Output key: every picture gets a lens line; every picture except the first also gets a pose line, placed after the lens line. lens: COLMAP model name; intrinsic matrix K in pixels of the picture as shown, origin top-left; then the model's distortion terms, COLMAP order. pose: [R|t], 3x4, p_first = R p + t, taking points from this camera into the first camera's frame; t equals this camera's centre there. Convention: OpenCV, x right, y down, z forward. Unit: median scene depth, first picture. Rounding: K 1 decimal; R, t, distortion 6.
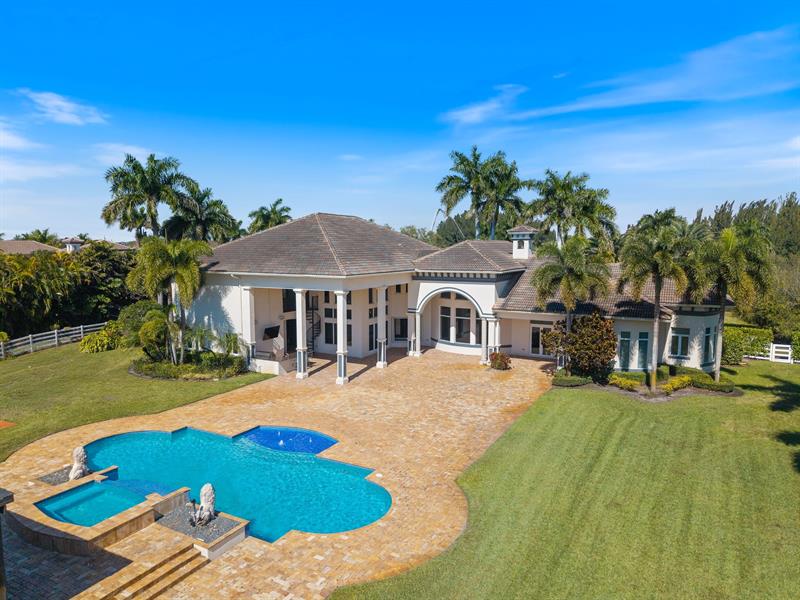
lens RADIAL K [[540.7, 0, 400.0], [0, 540.7, 300.0], [0, 0, 1]] dist [0.000468, -0.004198]
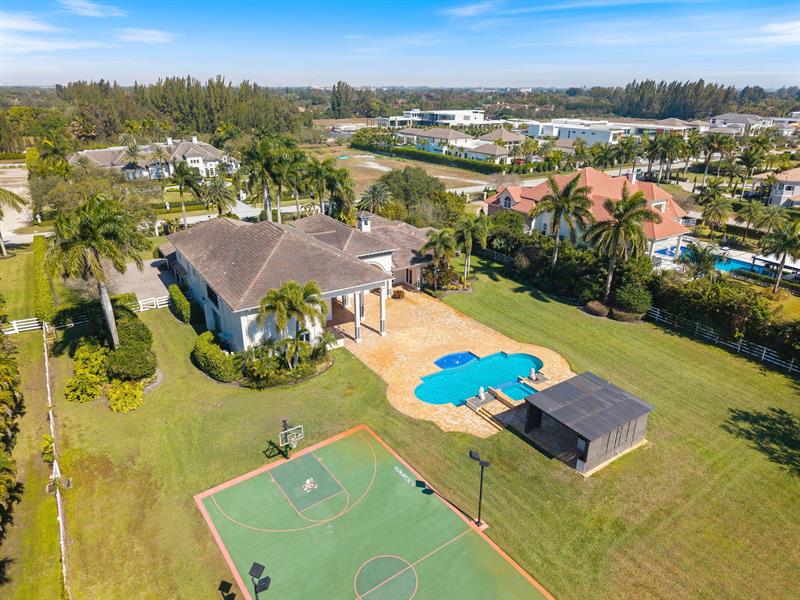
lens RADIAL K [[545.3, 0, 404.2], [0, 545.3, 299.9], [0, 0, 1]] dist [0.004946, 0.000381]
pose [[0.469417, -0.321441, 0.822389, -1.410754], [0.081472, 0.943177, 0.322149, -0.490635], [-0.879210, -0.084220, 0.468932, 0.098166]]
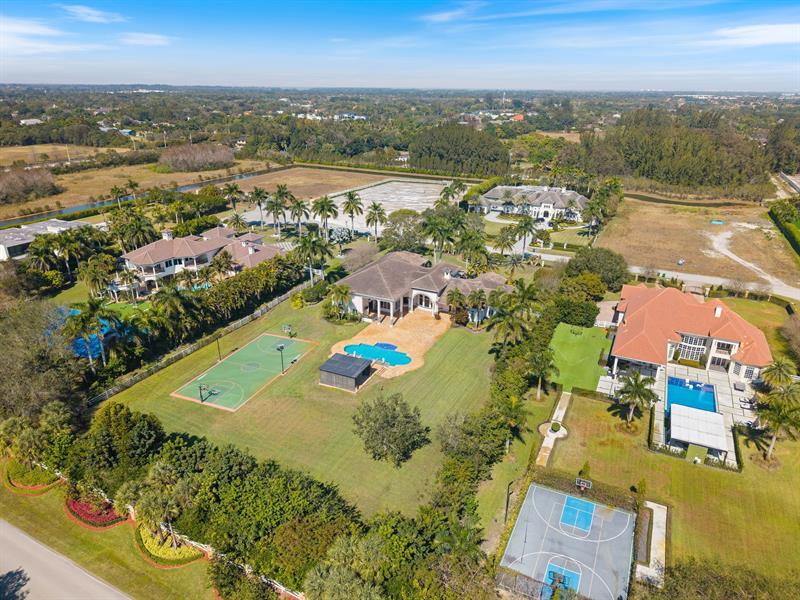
lens RADIAL K [[545.5, 0, 398.4], [0, 545.5, 300.5], [0, 0, 1]] dist [0.005439, -0.004188]
pose [[0.999097, -0.012420, 0.040622, -0.192918], [0.000612, 0.960411, 0.278587, -0.938270], [-0.042474, -0.278310, 0.959552, -2.224609]]
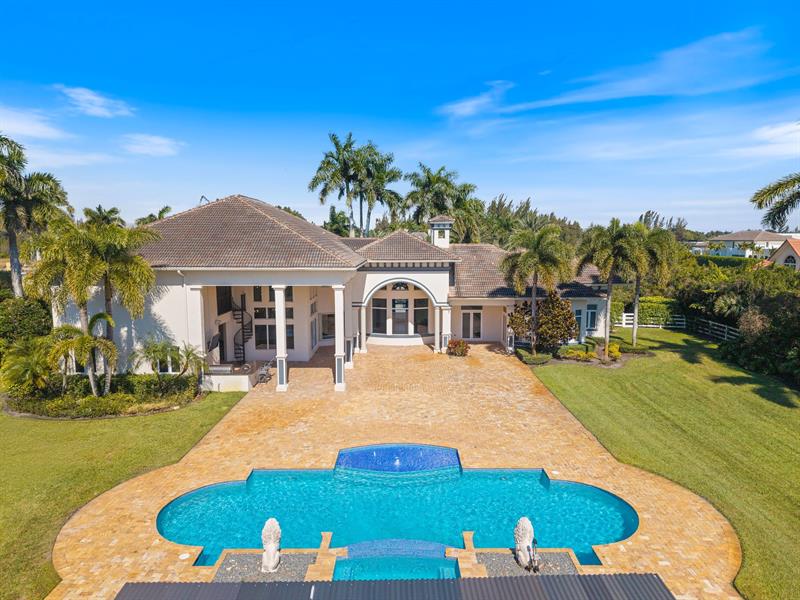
lens RADIAL K [[538.8, 0, 400.0], [0, 538.8, 300.0], [0, 0, 1]] dist [-0.006993, -0.000613]
pose [[0.877522, -0.056300, 0.476221, -0.401962], [0.049233, 0.998414, 0.027315, -0.010867], [-0.477003, -0.000524, 0.878901, 0.167236]]
